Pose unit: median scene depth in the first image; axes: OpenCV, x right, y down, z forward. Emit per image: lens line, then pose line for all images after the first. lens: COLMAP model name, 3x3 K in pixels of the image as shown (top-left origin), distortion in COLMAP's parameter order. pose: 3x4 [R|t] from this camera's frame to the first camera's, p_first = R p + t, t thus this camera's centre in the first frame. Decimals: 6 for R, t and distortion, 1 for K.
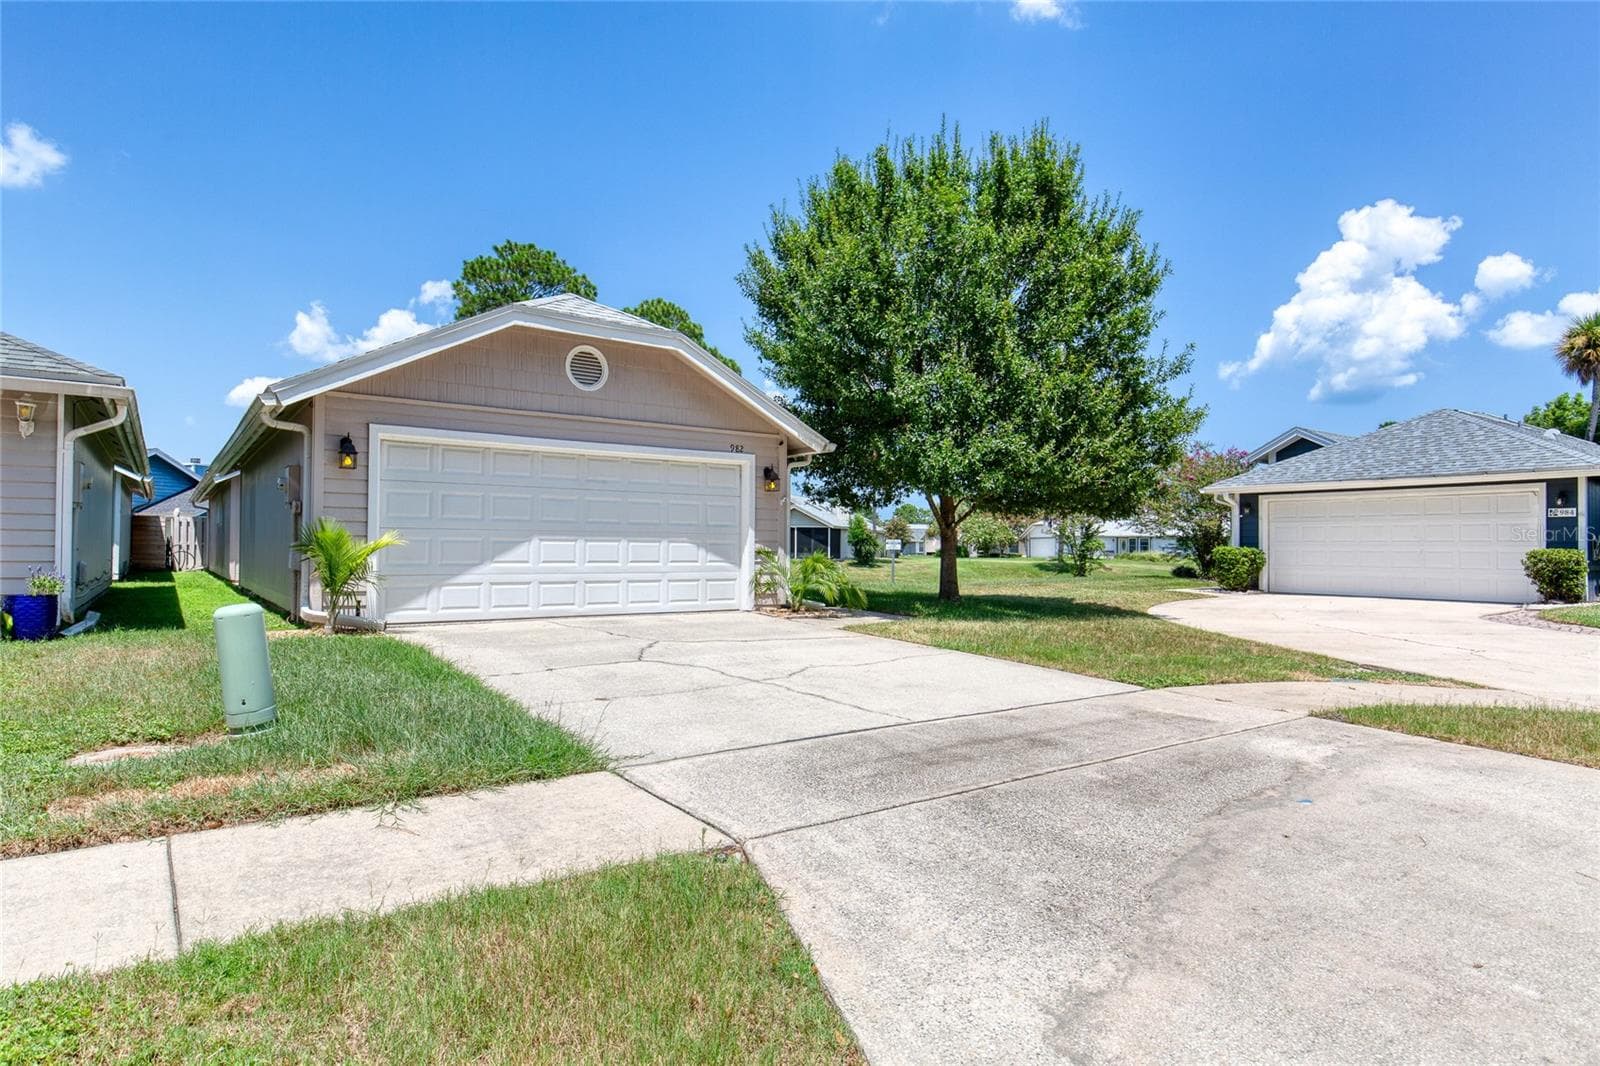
lens RADIAL K [[946.5, 0, 800.0], [0, 946.5, 533.0], [0, 0, 1]] dist [0.000112, 0.000481]
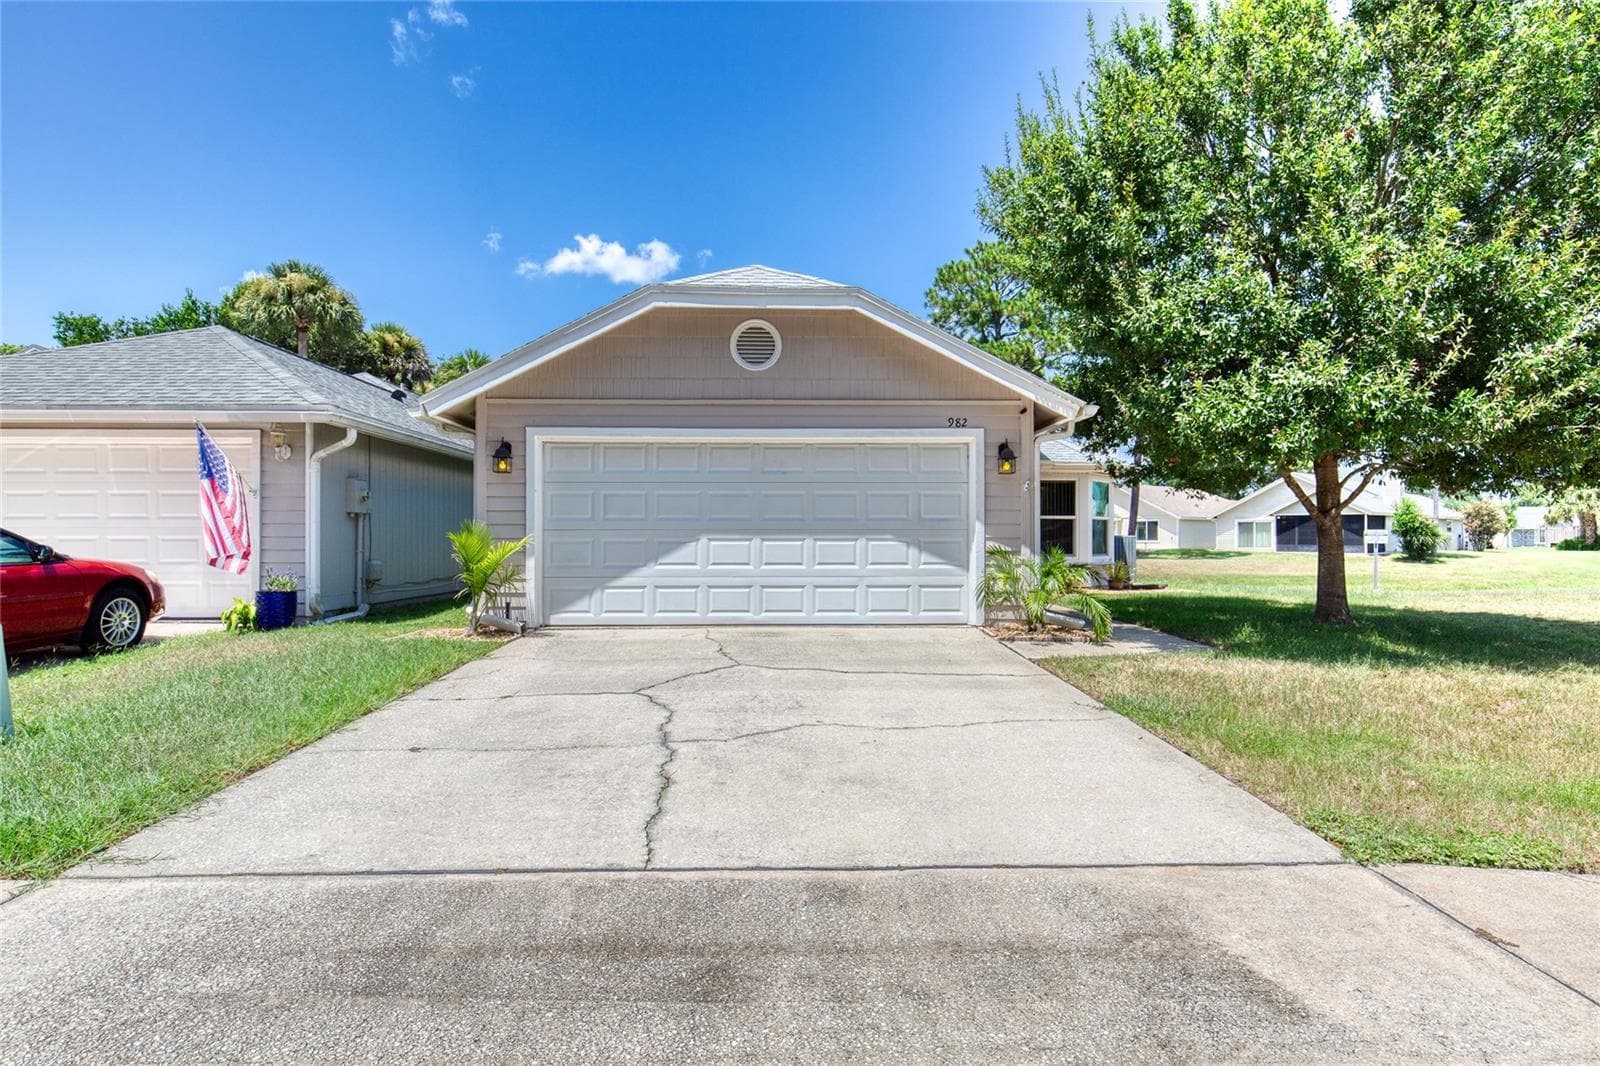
lens RADIAL K [[887.9, 0, 767.7], [0, 887.9, 532.2], [0, 0, 1]] dist [0.000699, 0.000164]
pose [[0.811119, -0.011380, -0.584770, 0.260596], [0.015943, 0.999869, 0.002656, -0.001324], [0.584663, -0.011477, 0.811195, 0.321589]]
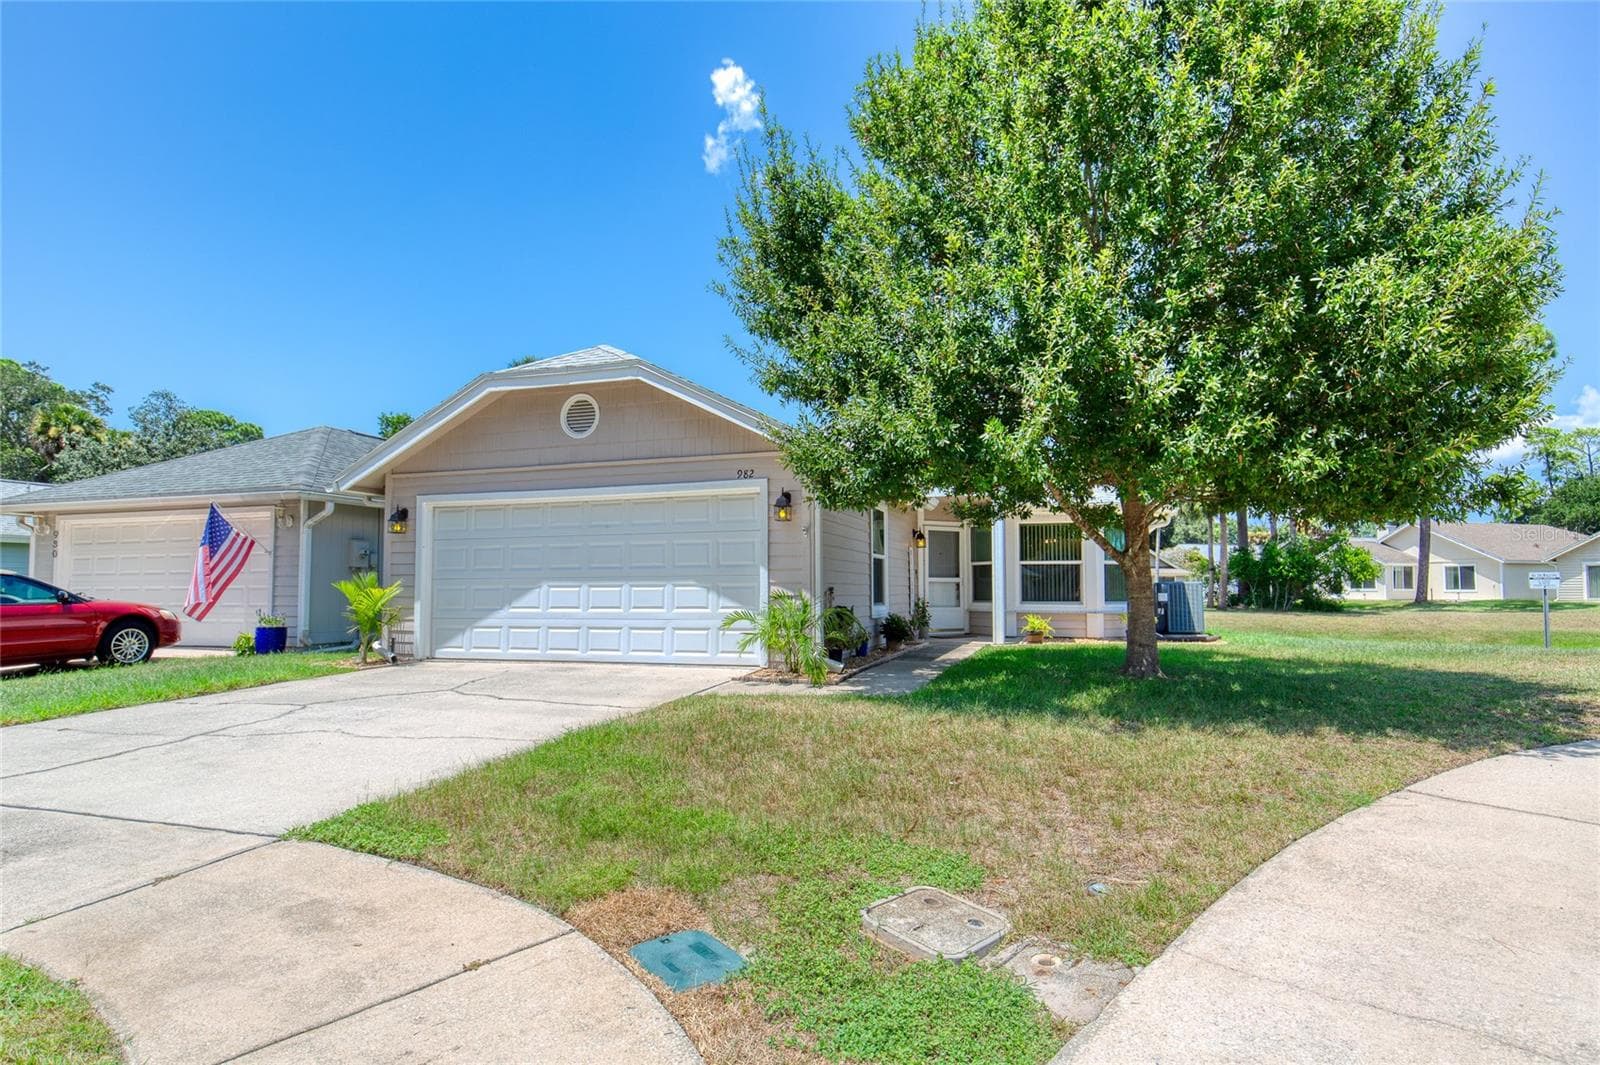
lens RADIAL K [[887.9, 0, 767.7], [0, 887.9, 531.7], [0, 0, 1]] dist [0.000699, 0.000164]
pose [[0.549749, -0.066484, -0.832680, 0.653242], [0.022430, 0.997643, -0.064847, 0.015396], [0.835029, 0.016972, 0.549945, 0.628592]]
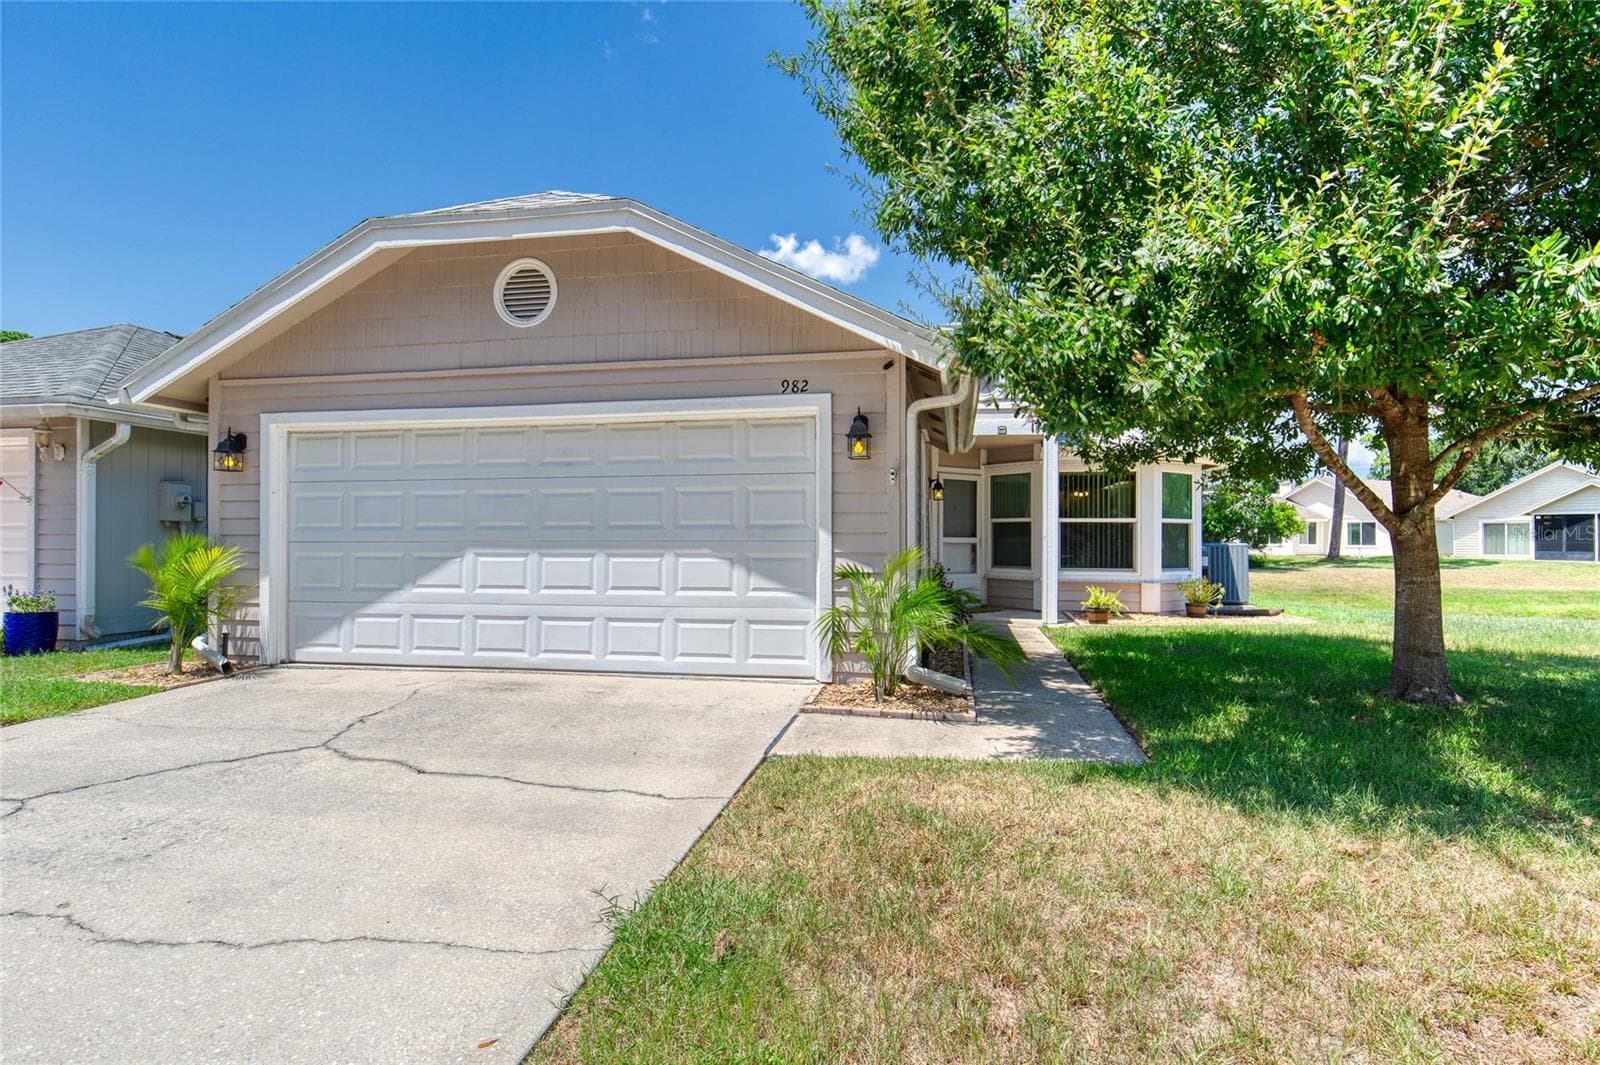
lens RADIAL K [[879.7, 0, 767.2], [0, 879.7, 532.5], [0, 0, 1]] dist [-0.003892, -0.000453]
pose [[0.656974, -0.015556, -0.753753, 0.333914], [0.018485, 0.999819, -0.004522, -0.002064], [0.753687, -0.010962, 0.657142, 0.703718]]
